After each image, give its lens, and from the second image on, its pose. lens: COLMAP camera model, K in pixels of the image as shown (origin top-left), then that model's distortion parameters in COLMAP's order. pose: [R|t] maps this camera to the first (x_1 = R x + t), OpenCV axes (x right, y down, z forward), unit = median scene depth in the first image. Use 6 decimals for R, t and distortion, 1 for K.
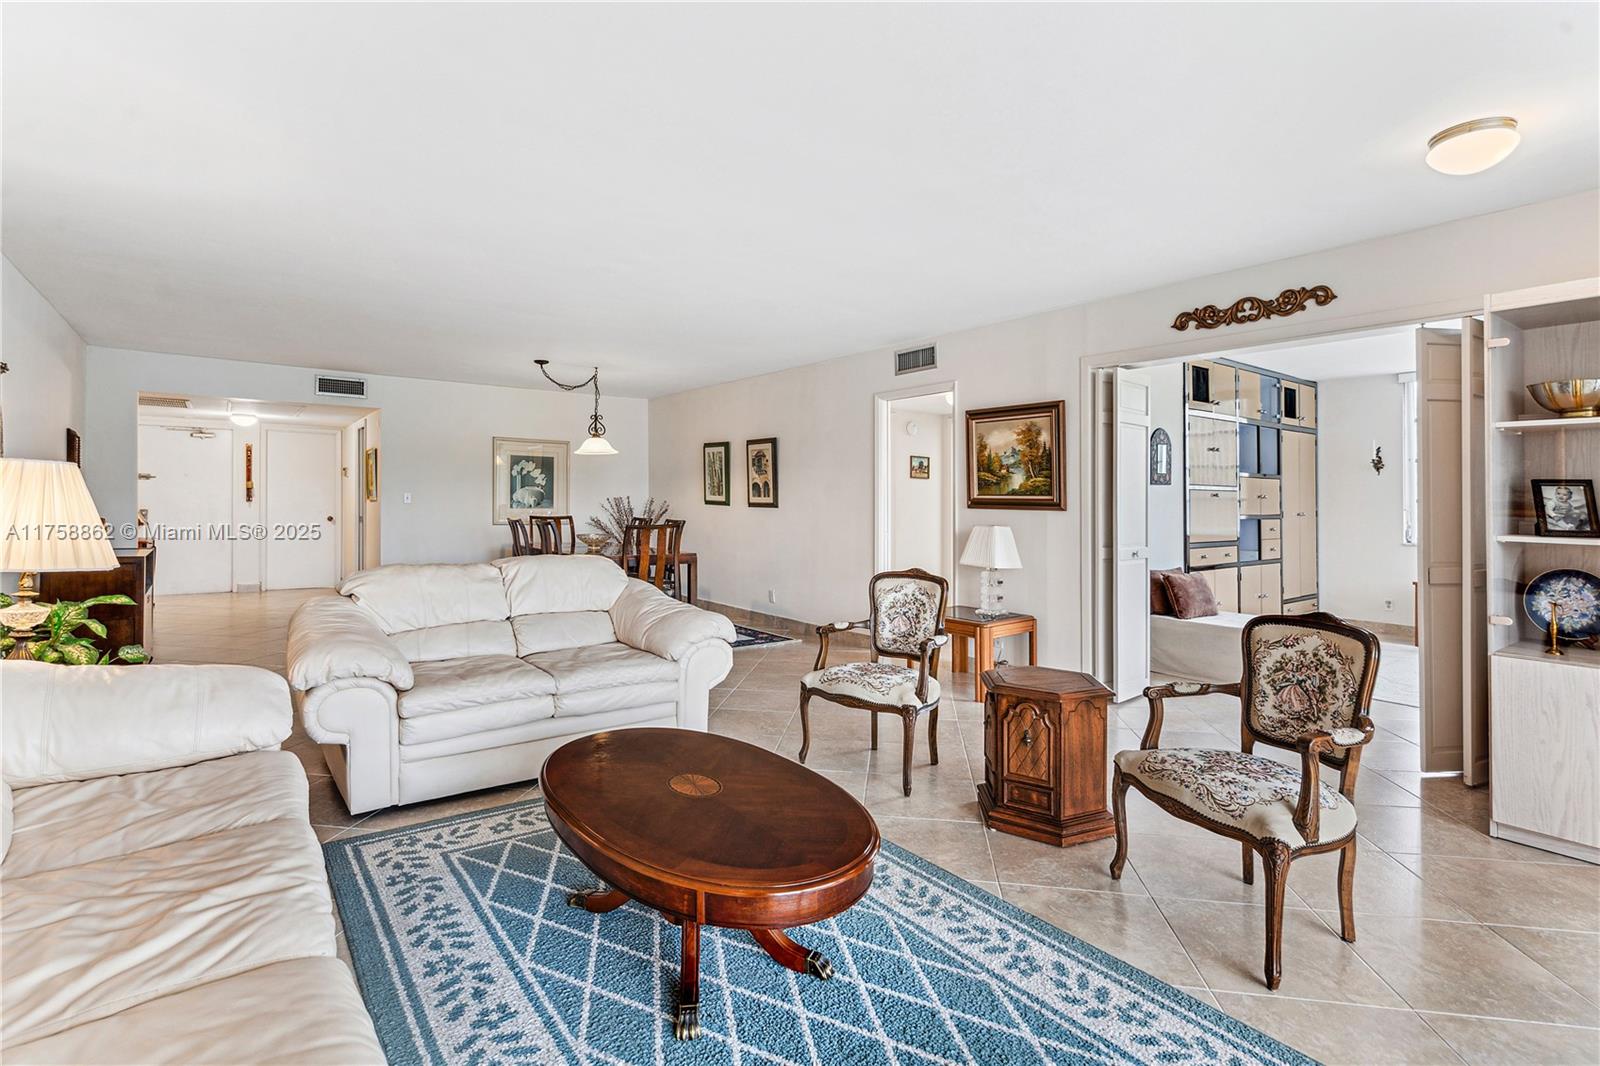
lens RADIAL K [[764.3, 0, 789.4], [0, 764.3, 507.3], [0, 0, 1]] dist [-0.003977, 0.000805]
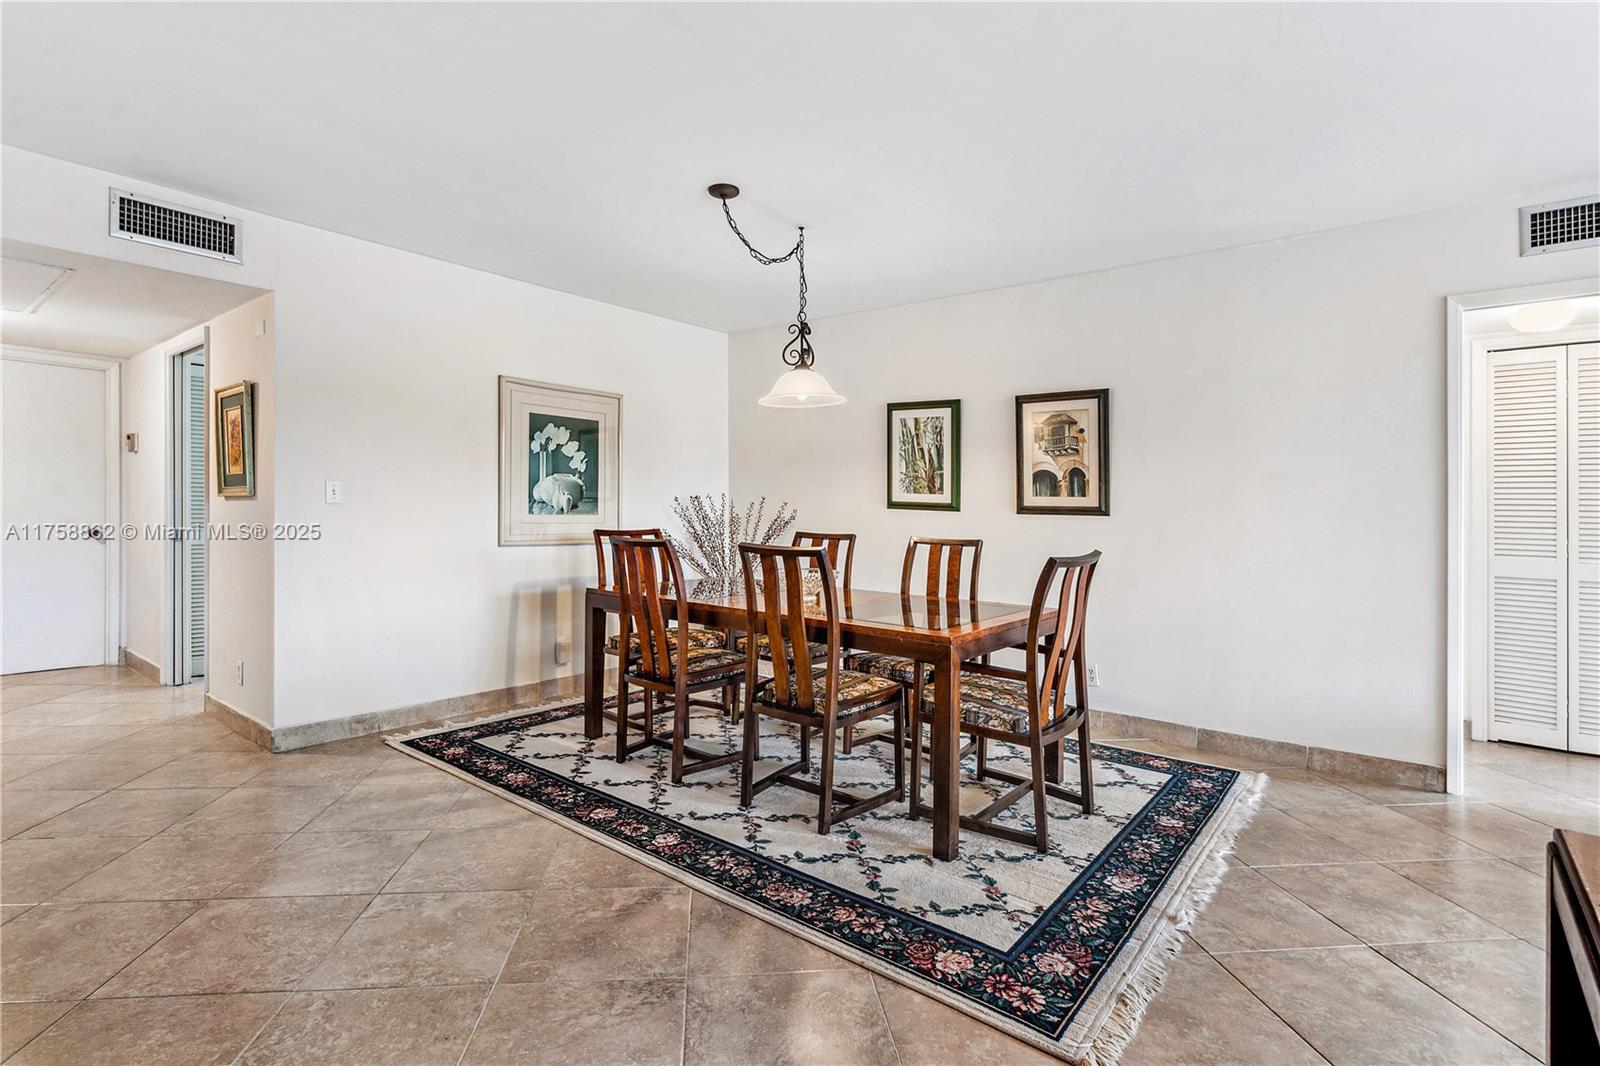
lens RADIAL K [[765.4, 0, 789.2], [0, 765.4, 517.7], [0, 0, 1]] dist [-0.000719, 0.000583]
pose [[0.967011, 0.002225, 0.254727, -0.351970], [-0.004424, 0.999958, 0.008062, -0.001217], [-0.254698, -0.008923, 0.966979, 0.480349]]
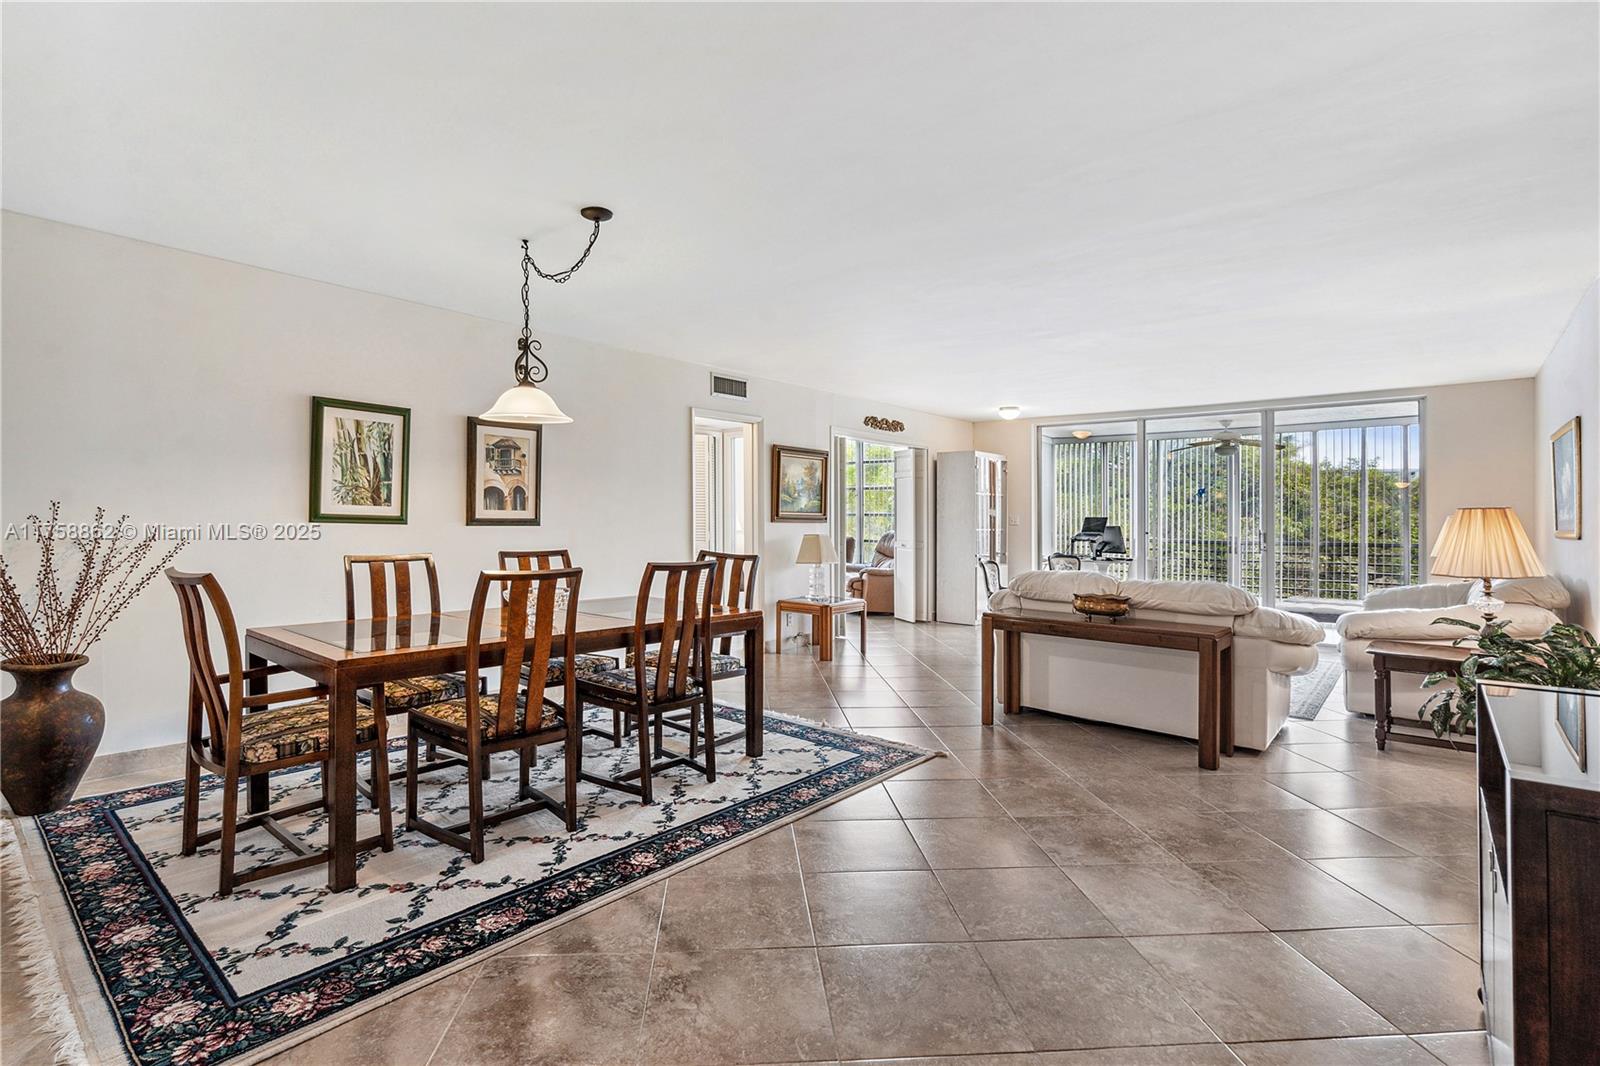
lens RADIAL K [[764.3, 0, 789.4], [0, 764.3, 507.3], [0, 0, 1]] dist [-0.003977, 0.000805]
pose [[-0.223569, -0.001271, 0.974687, -0.688149], [-0.005068, 0.999987, 0.000141, -0.015839], [-0.974675, -0.004908, -0.223573, 0.860666]]
